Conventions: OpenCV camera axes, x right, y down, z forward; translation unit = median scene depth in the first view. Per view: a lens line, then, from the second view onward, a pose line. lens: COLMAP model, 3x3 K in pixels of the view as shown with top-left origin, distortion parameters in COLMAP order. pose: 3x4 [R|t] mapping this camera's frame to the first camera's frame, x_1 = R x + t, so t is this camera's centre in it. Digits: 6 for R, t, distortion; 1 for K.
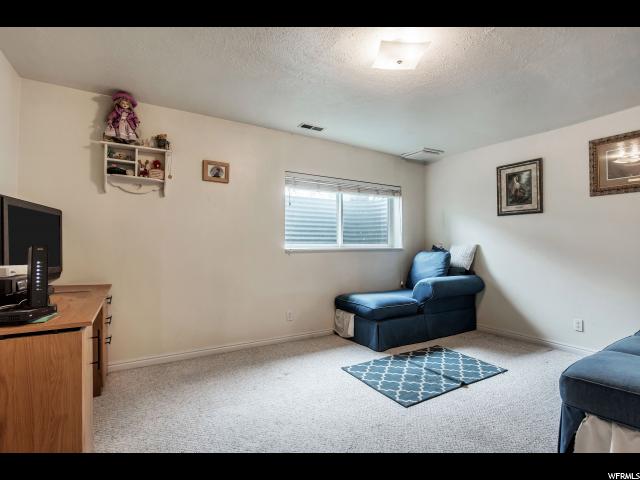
lens RADIAL K [[322.8, 0, 321.3], [0, 322.8, 240.0], [0, 0, 1]] dist [-0.020238, 0.003374]
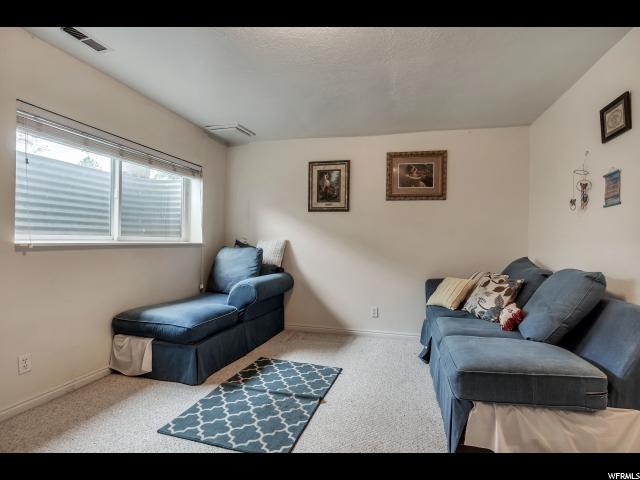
lens RADIAL K [[322.8, 0, 318.9], [0, 322.8, 240.9], [0, 0, 1]] dist [-0.020238, 0.003374]
pose [[0.713036, 0.011953, 0.701026, -0.126048], [-0.026078, 0.999615, 0.009480, 0.005520], [-0.700642, -0.025041, 0.713073, 0.269528]]
